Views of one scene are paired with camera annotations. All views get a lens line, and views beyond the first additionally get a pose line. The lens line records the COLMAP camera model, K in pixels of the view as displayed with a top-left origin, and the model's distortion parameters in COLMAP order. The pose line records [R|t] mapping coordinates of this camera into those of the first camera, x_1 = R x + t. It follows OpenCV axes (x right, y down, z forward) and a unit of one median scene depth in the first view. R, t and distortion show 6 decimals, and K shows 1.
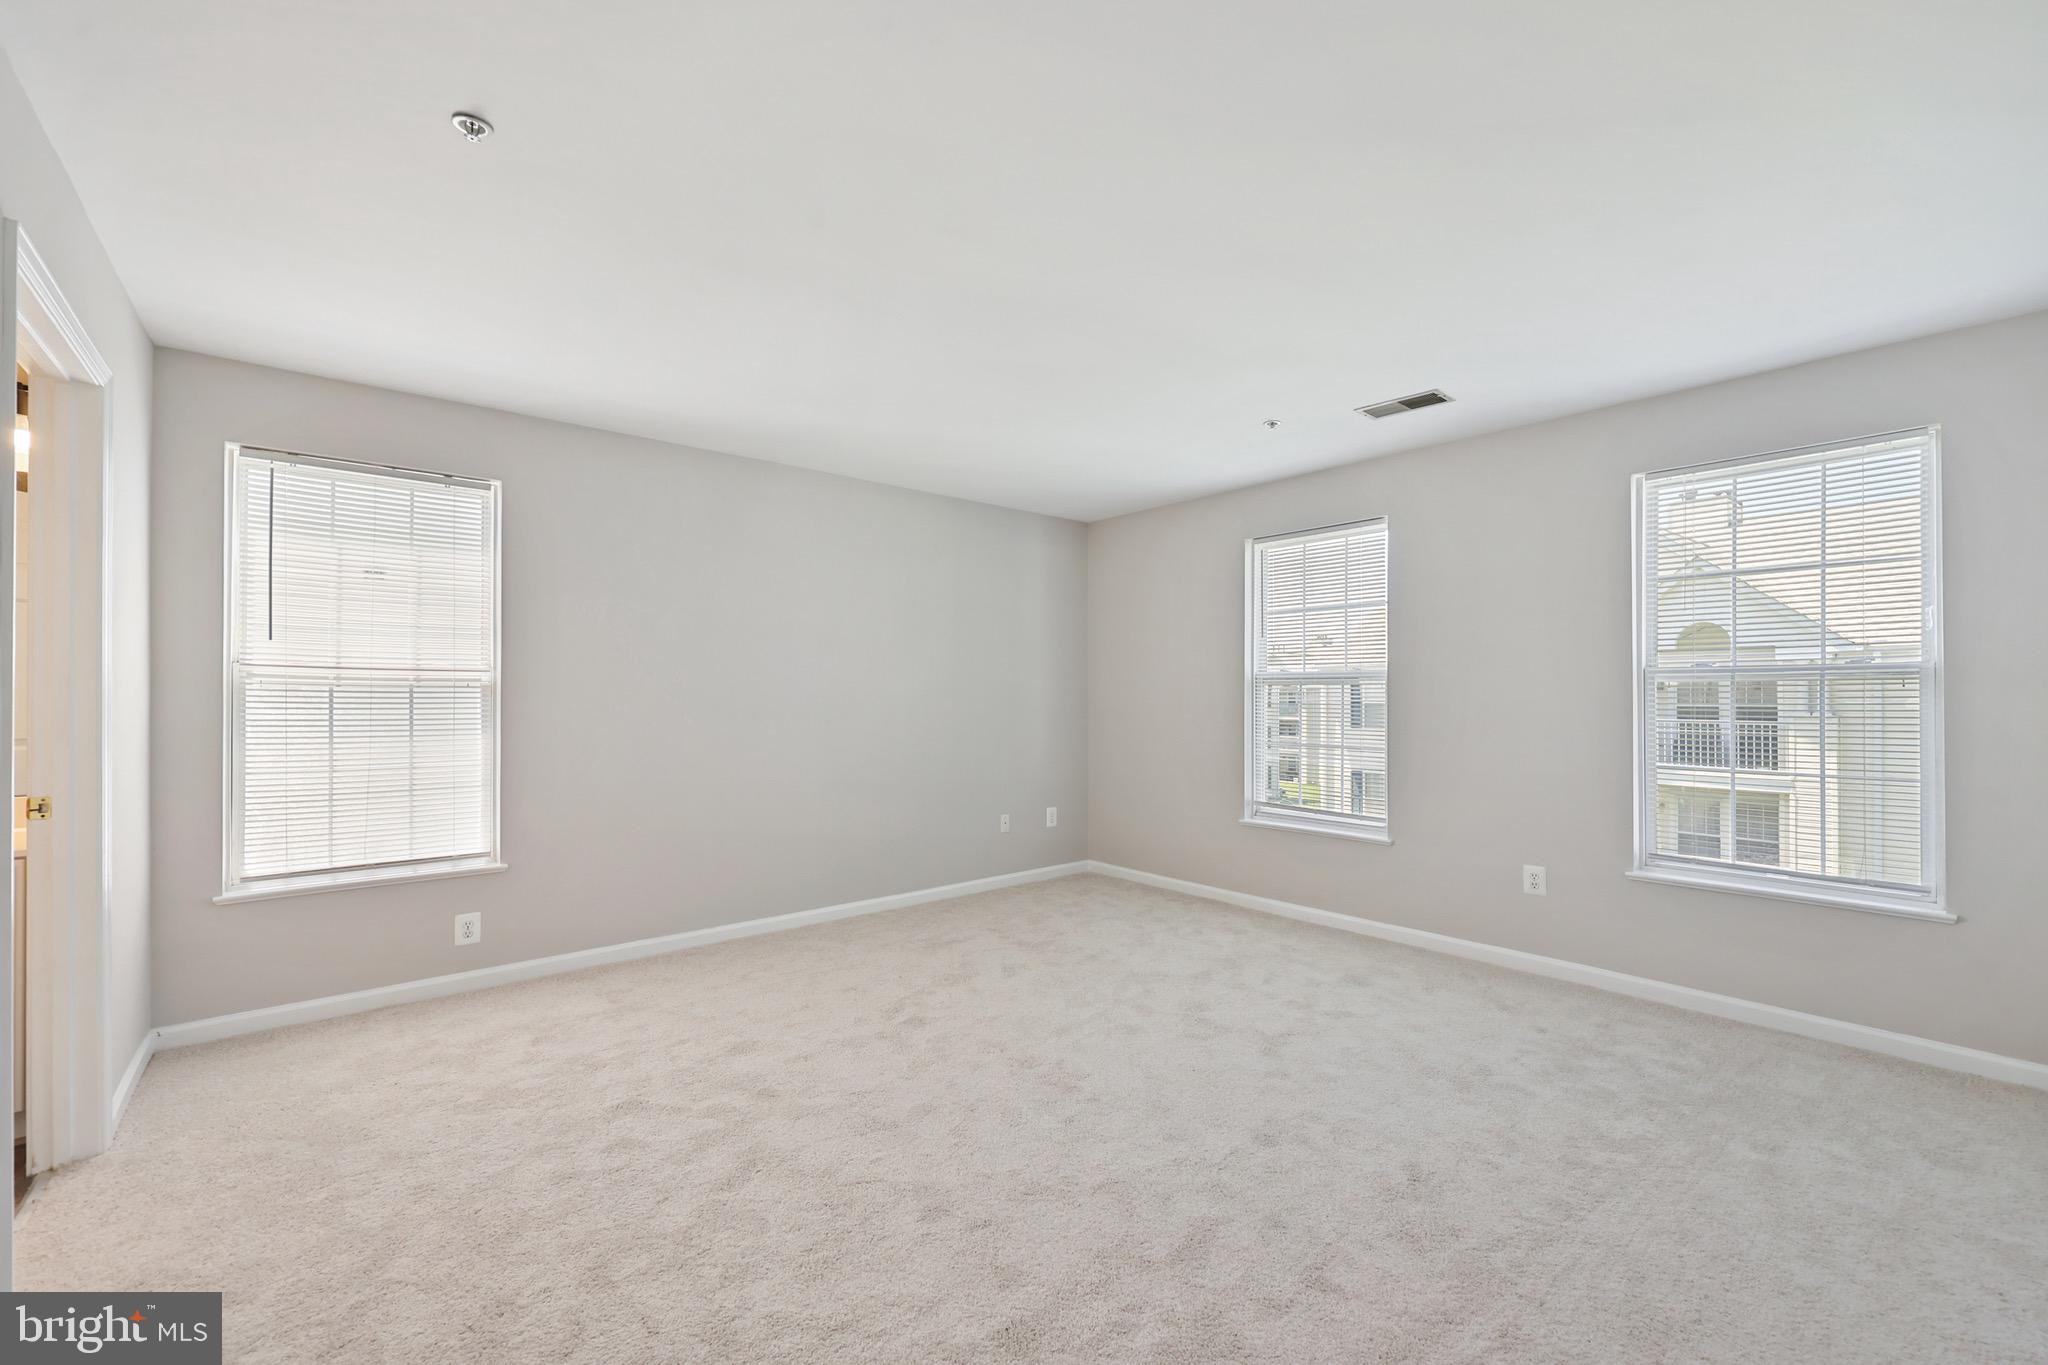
lens RADIAL K [[876.2, 0, 1064.6], [0, 876.2, 689.7], [0, 0, 1]] dist [-0.002280, -0.000108]
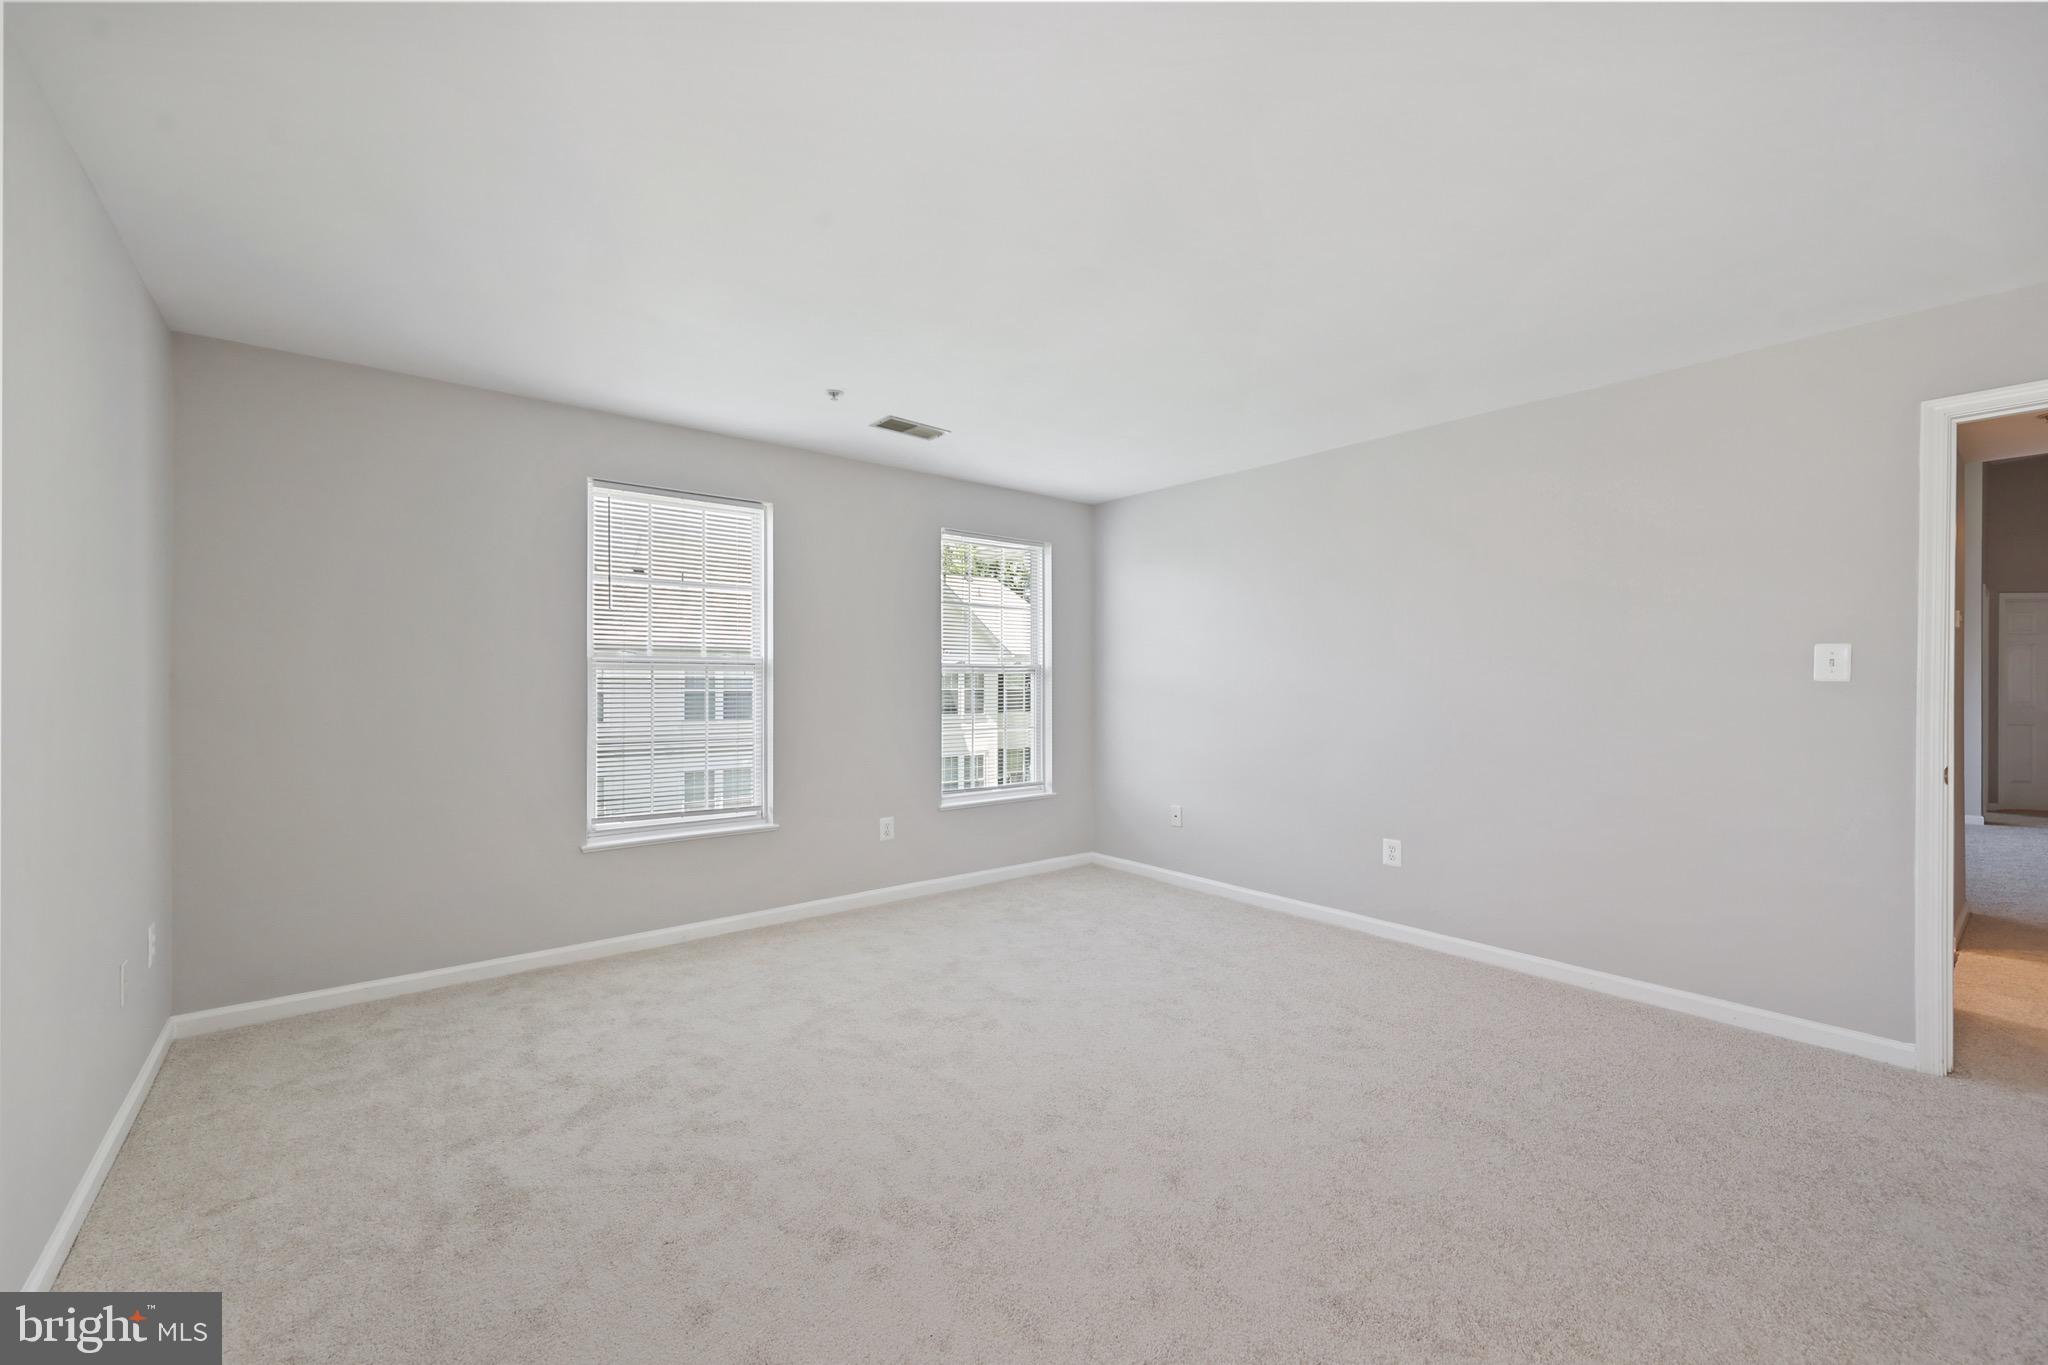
lens RADIAL K [[826.5, 0, 1029.0], [0, 826.5, 683.8], [0, 0, 1]] dist [0.000076, -0.000201]
pose [[0.012218, -0.000909, 0.999925, -0.575484], [-0.007060, 0.999975, 0.000995, 0.005010], [-0.999900, -0.007072, 0.012211, 0.690985]]
